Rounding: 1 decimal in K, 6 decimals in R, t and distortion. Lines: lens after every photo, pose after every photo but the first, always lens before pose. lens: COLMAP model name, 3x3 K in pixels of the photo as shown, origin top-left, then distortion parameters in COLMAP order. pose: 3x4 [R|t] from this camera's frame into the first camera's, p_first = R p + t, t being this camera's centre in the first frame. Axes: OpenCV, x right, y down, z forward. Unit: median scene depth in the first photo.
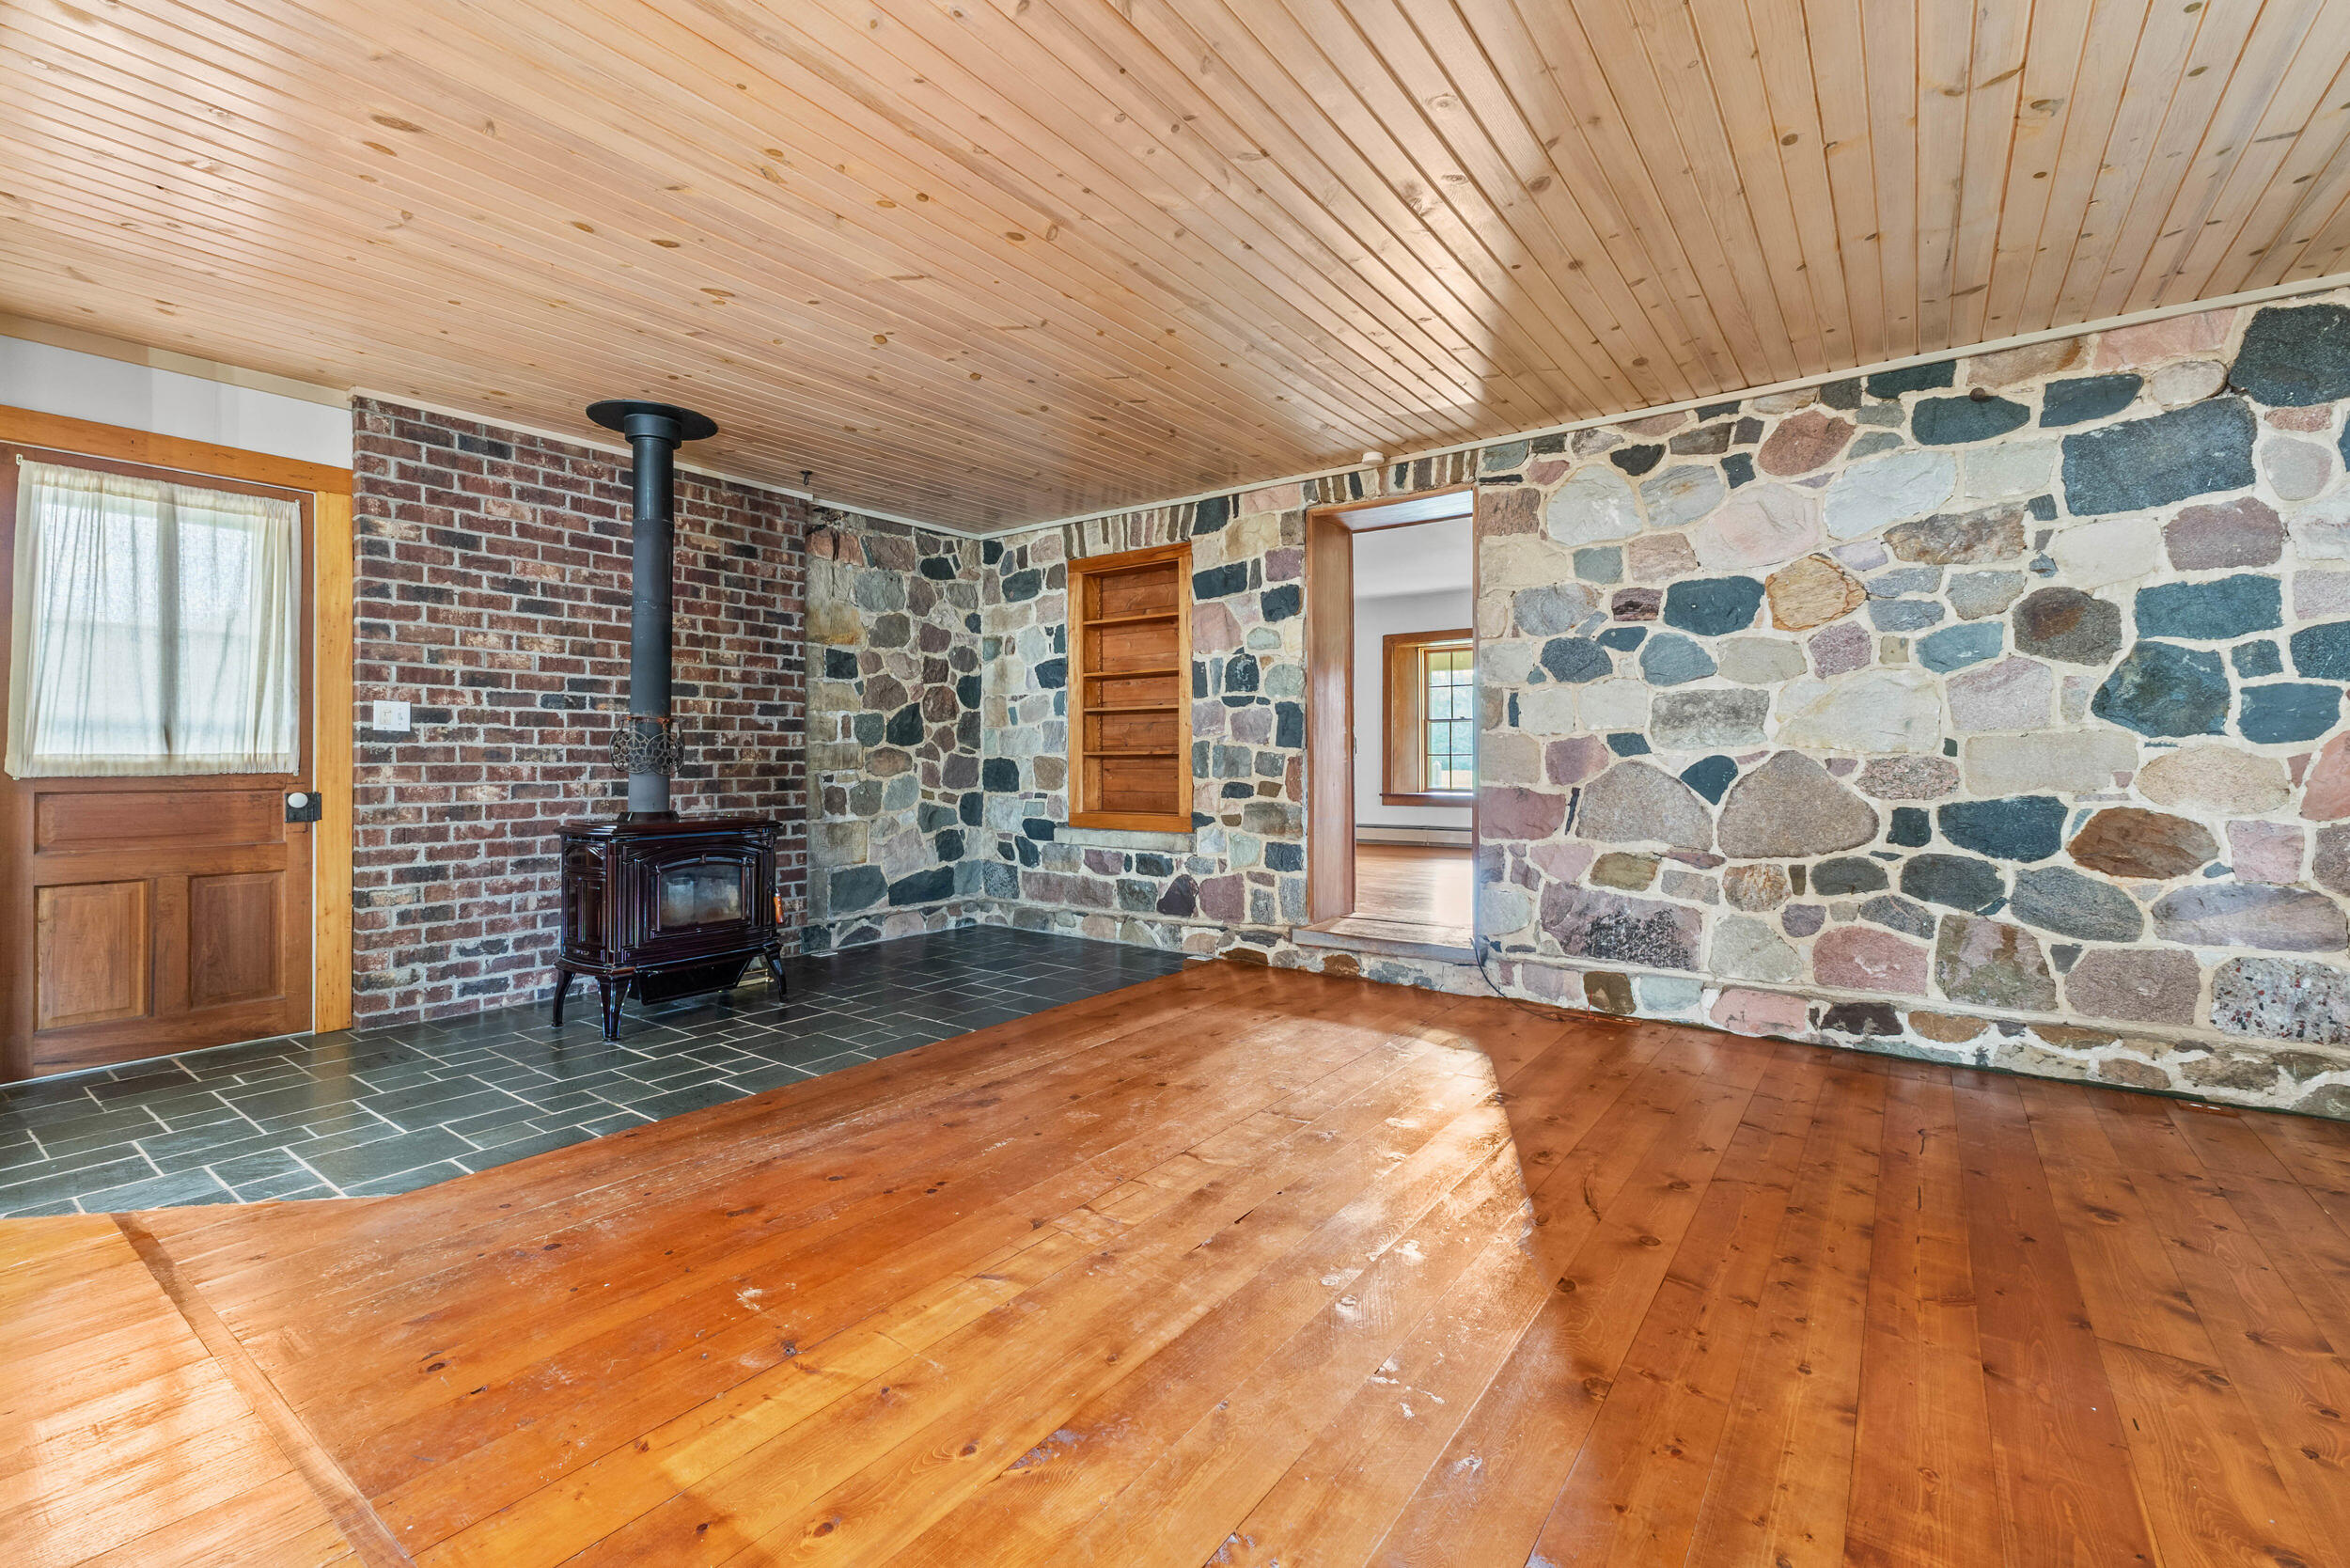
lens RADIAL K [[1002.7, 0, 1183.7], [0, 1002.7, 759.1], [0, 0, 1]] dist [0.011698, -0.001958]
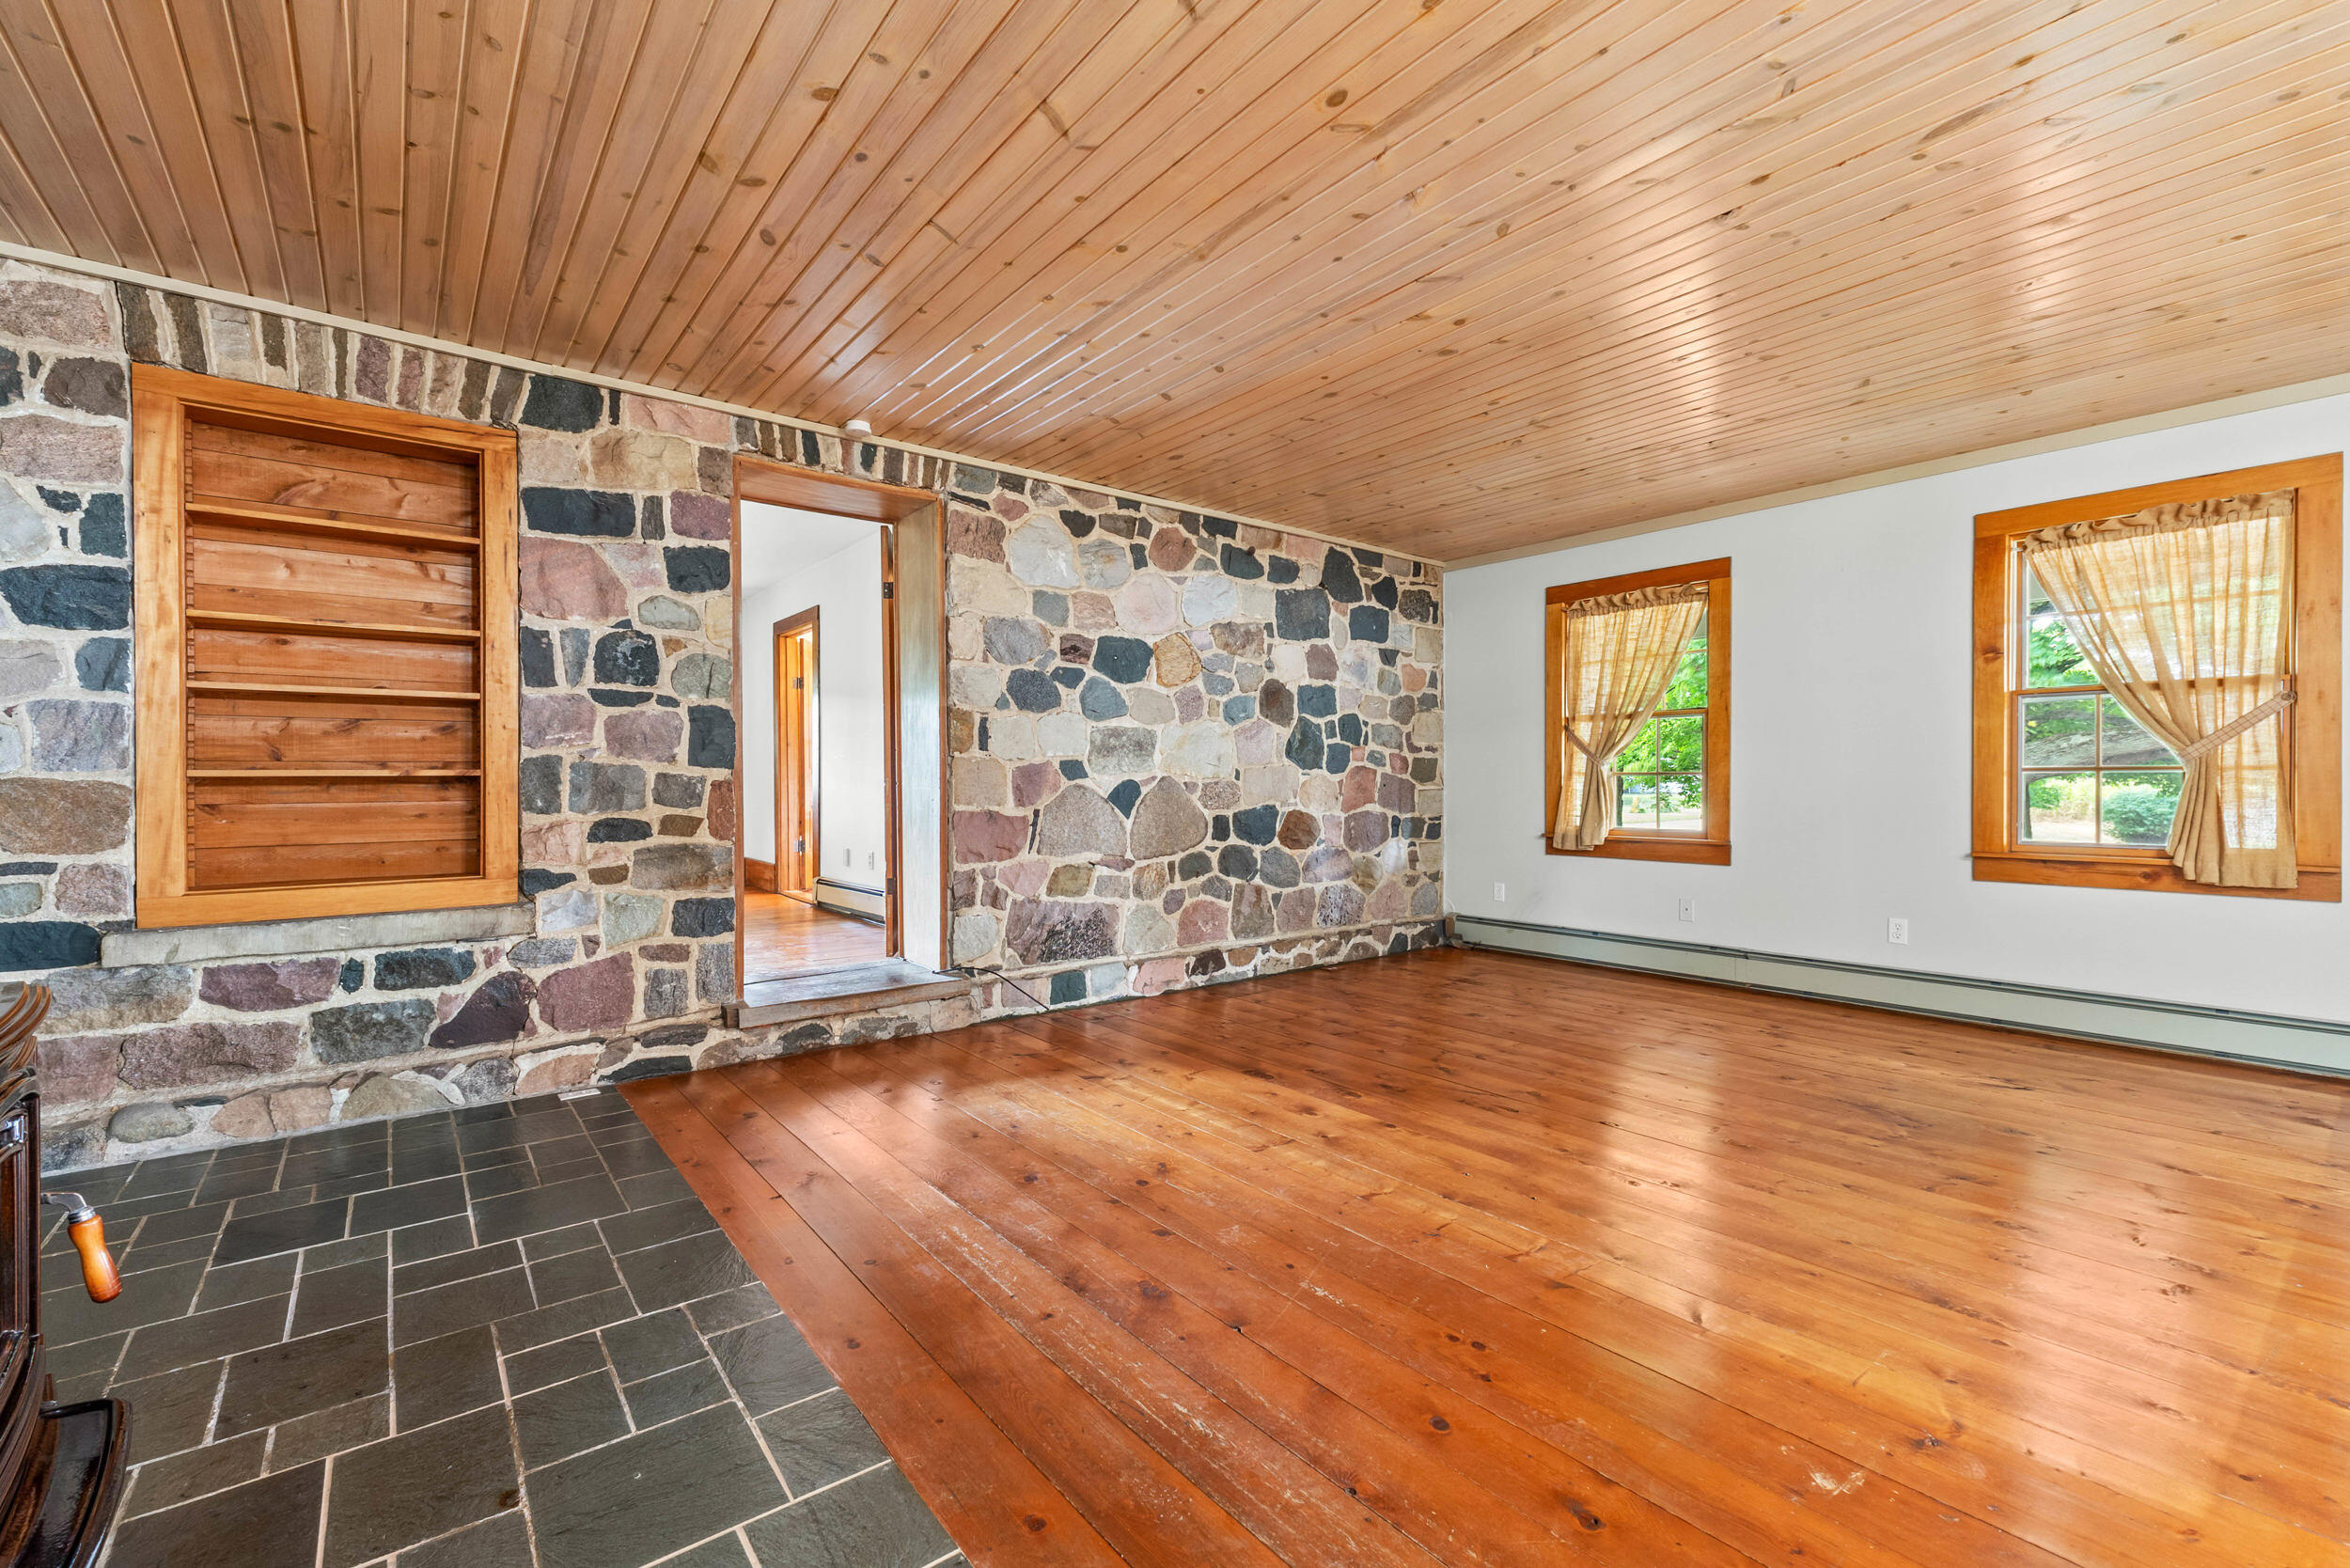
lens RADIAL K [[1002.7, 0, 1151.0], [0, 1002.7, 774.8], [0, 0, 1]] dist [0.011698, -0.001958]
pose [[0.280244, -0.000074, 0.959929, -0.585877], [-0.004682, 0.999988, 0.001444, -0.010204], [-0.959917, -0.004899, 0.280241, 0.549251]]
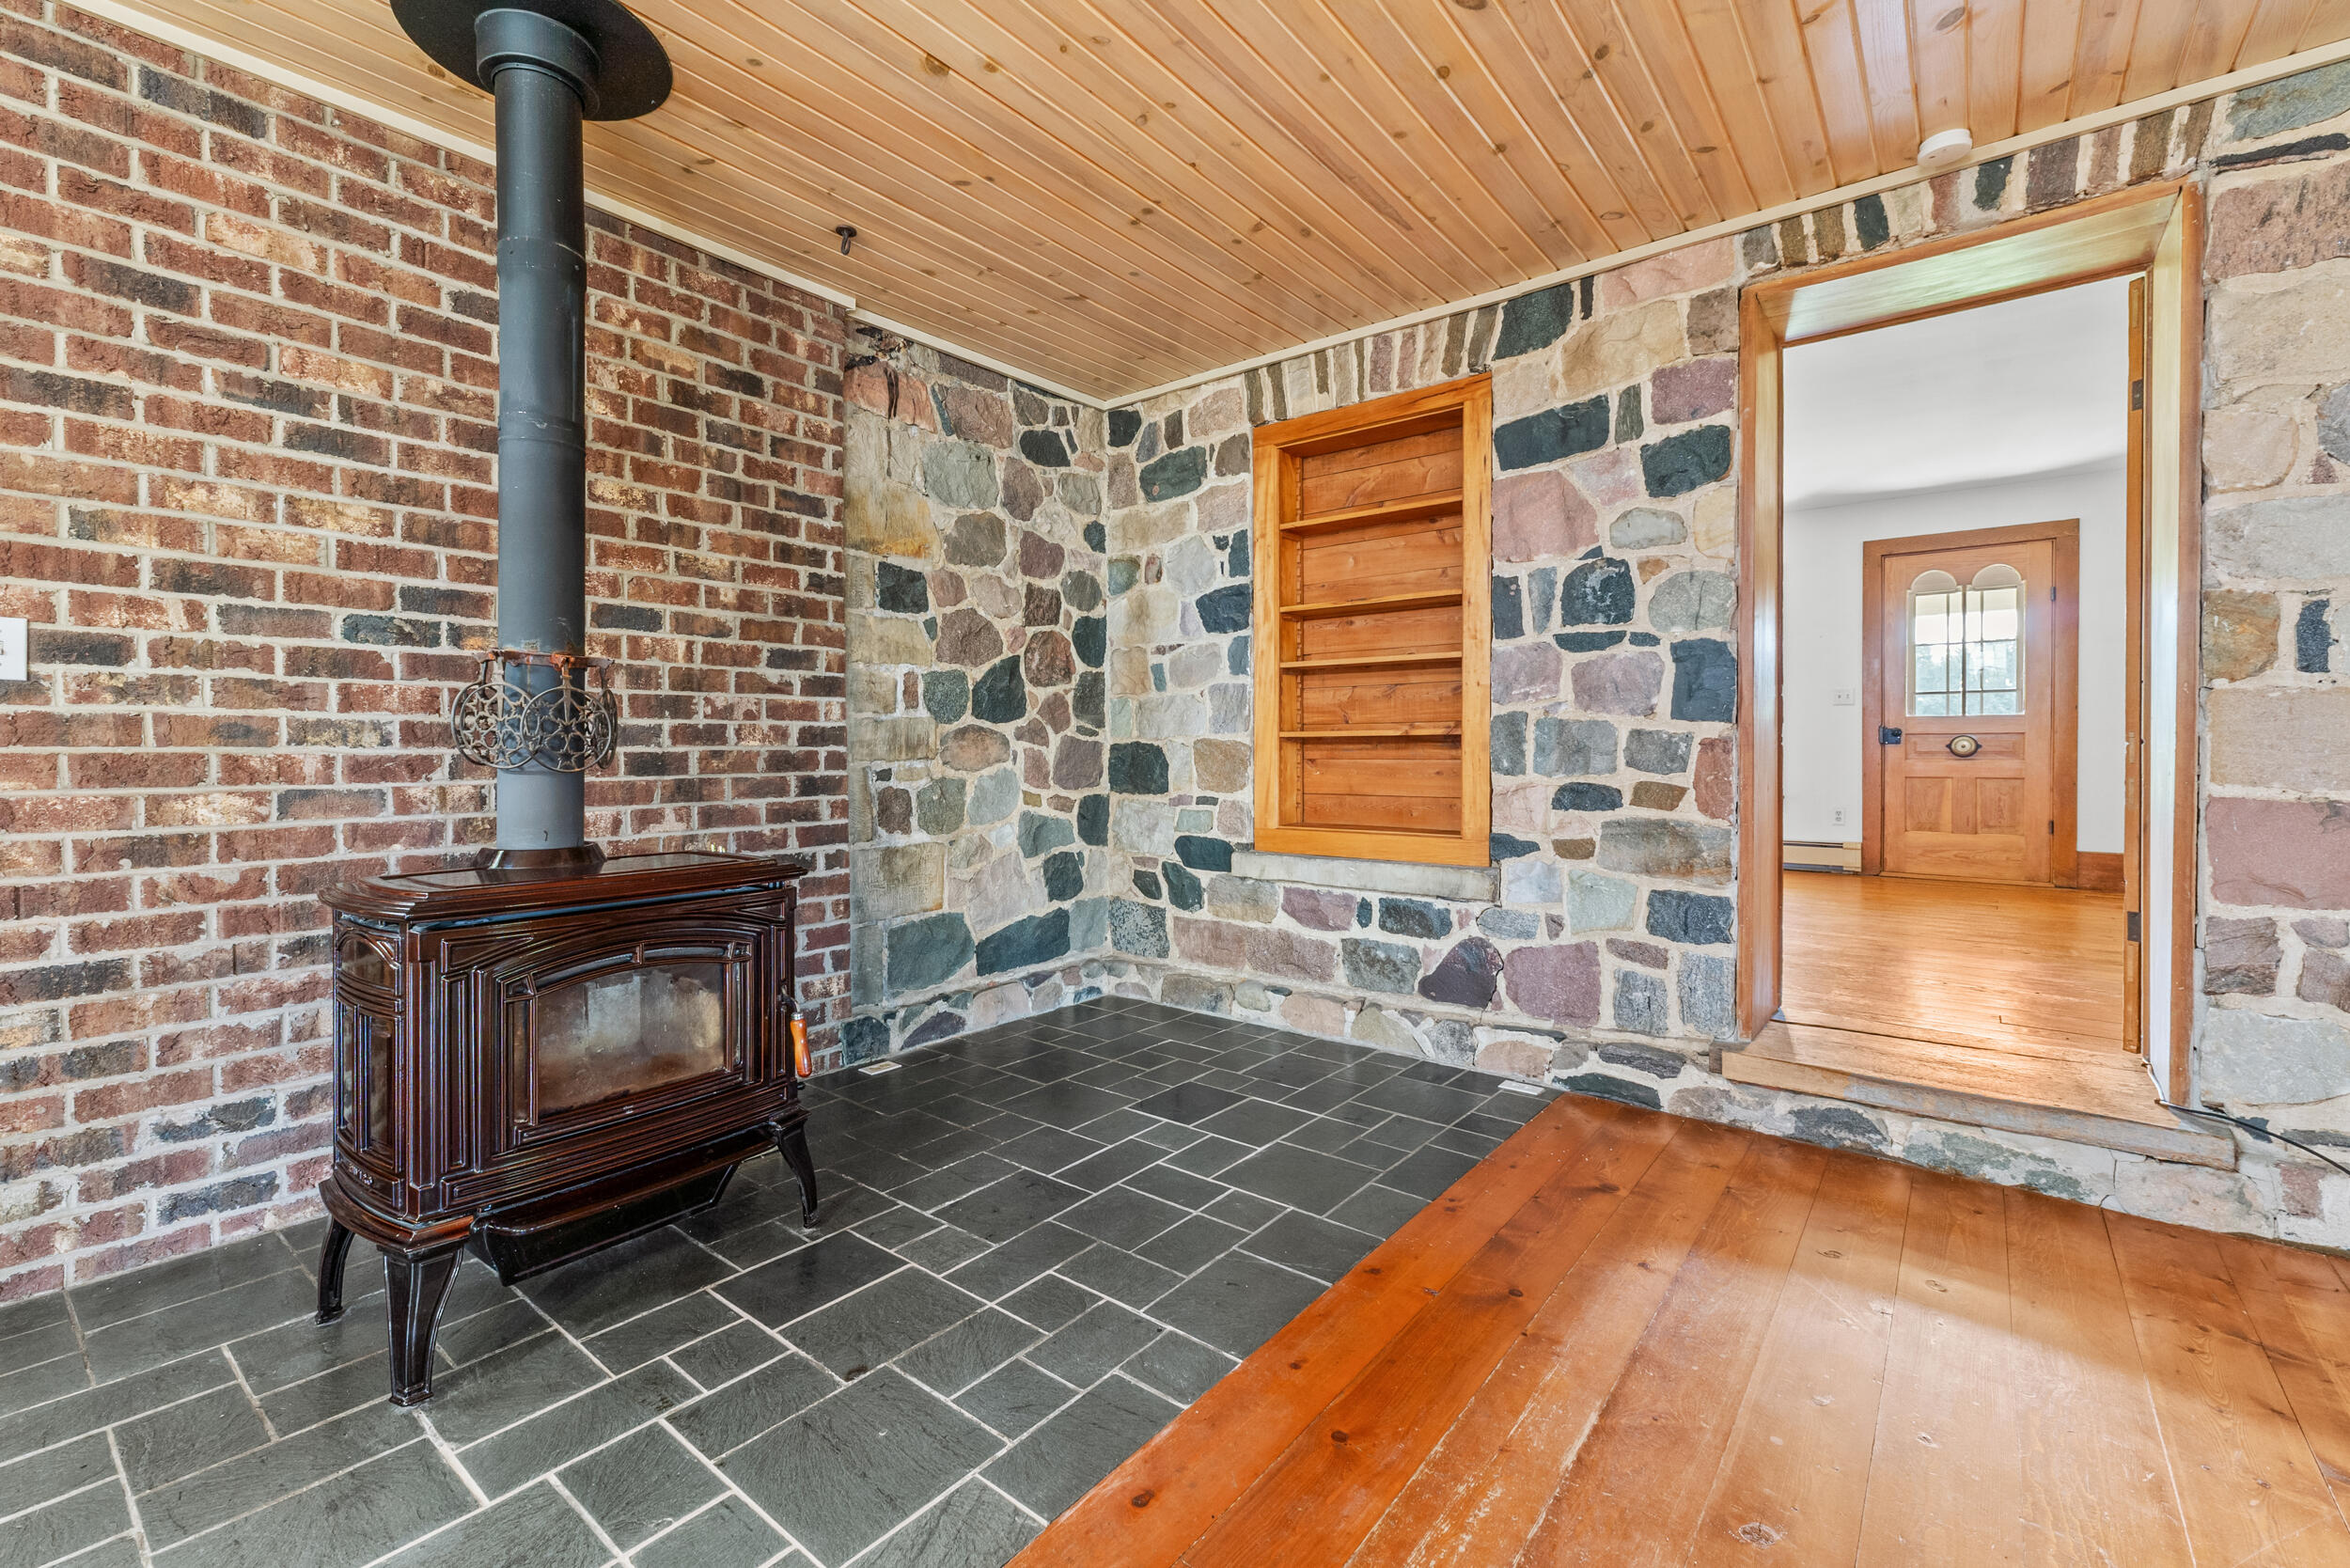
lens RADIAL K [[1002.7, 0, 1164.4], [0, 1002.7, 767.5], [0, 0, 1]] dist [0.011698, -0.001958]
pose [[0.998907, 0.000930, -0.046739, -0.189716], [0.000019, 0.999794, 0.020292, 0.003053], [0.046748, -0.020271, 0.998701, 0.488367]]
